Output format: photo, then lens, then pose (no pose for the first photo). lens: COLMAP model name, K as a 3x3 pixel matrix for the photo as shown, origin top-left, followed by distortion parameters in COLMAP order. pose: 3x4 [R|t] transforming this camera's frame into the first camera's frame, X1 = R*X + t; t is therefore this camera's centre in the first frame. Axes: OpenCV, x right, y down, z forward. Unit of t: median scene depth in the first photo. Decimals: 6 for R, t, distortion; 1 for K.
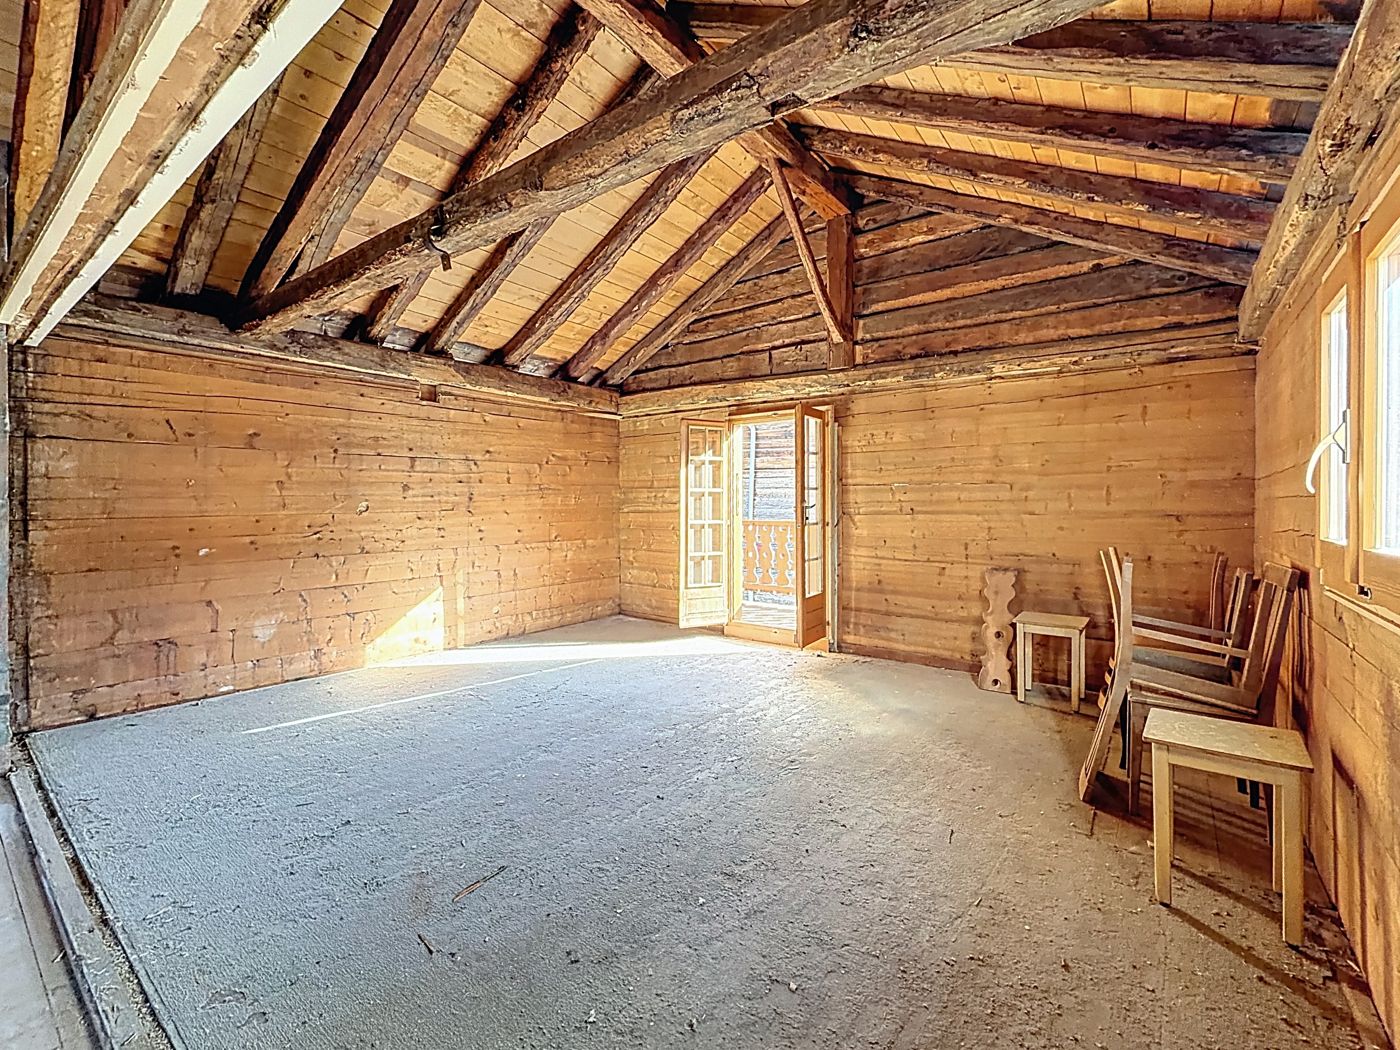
lens RADIAL K [[604.7, 0, 700.5], [0, 604.7, 499.7], [0, 0, 1]] dist [-0.000155, 0.000043]
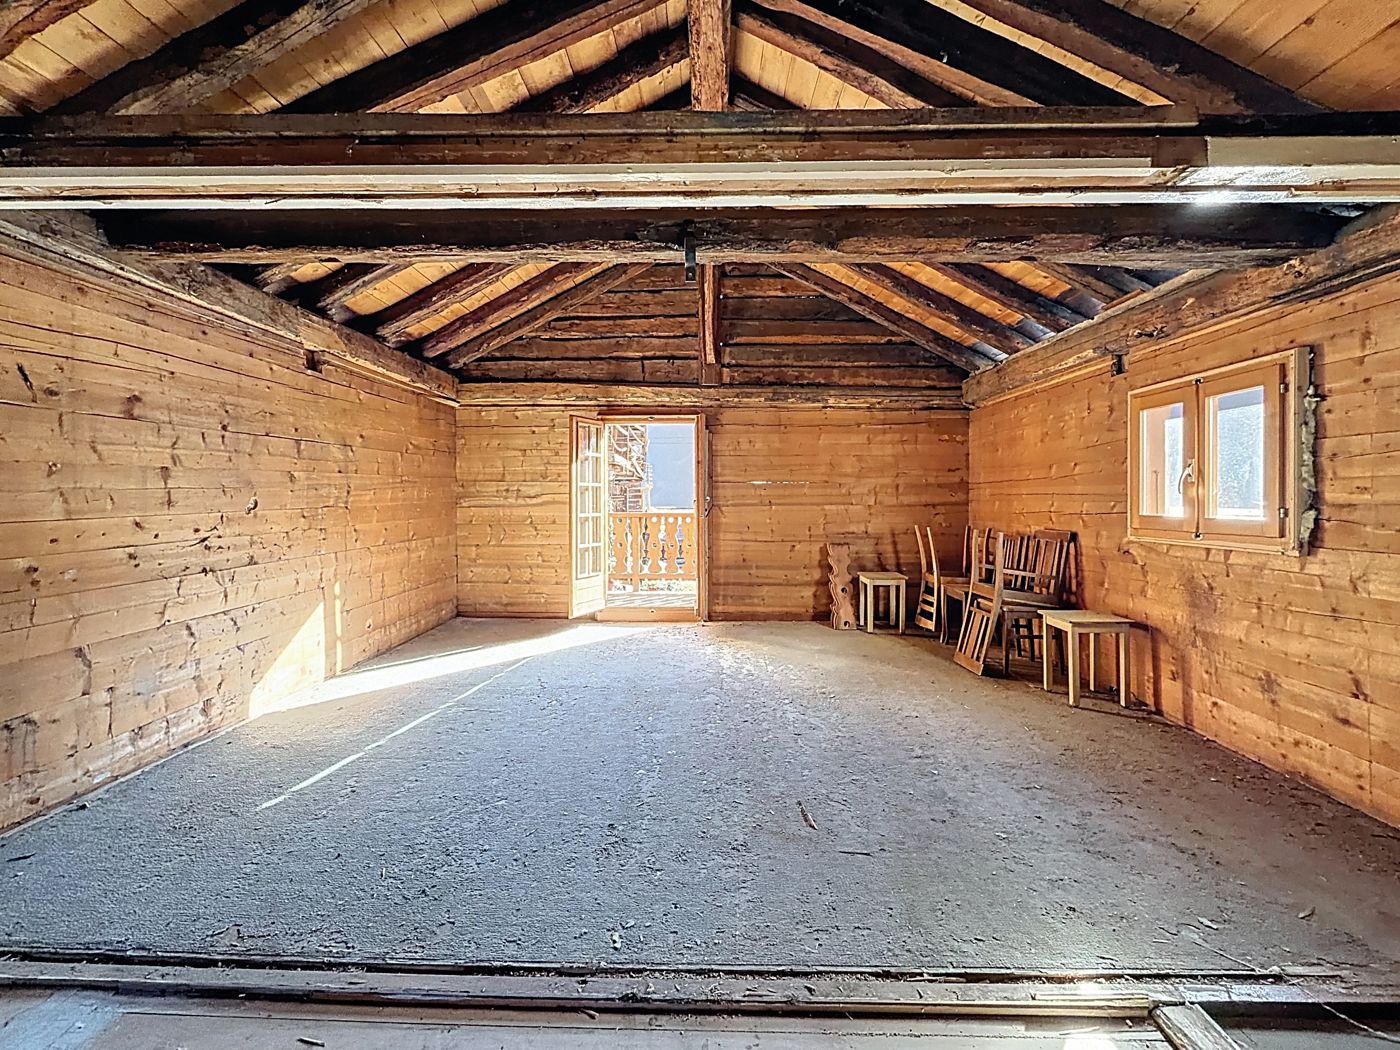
lens RADIAL K [[586.0, 0, 697.6], [0, 586.0, 493.0], [0, 0, 1]] dist [-0.002045, -0.000192]
pose [[0.810885, 0.002428, 0.585201, -0.491967], [-0.003070, 0.999995, 0.000104, -0.002448], [-0.585198, -0.001880, 0.810888, 0.073818]]
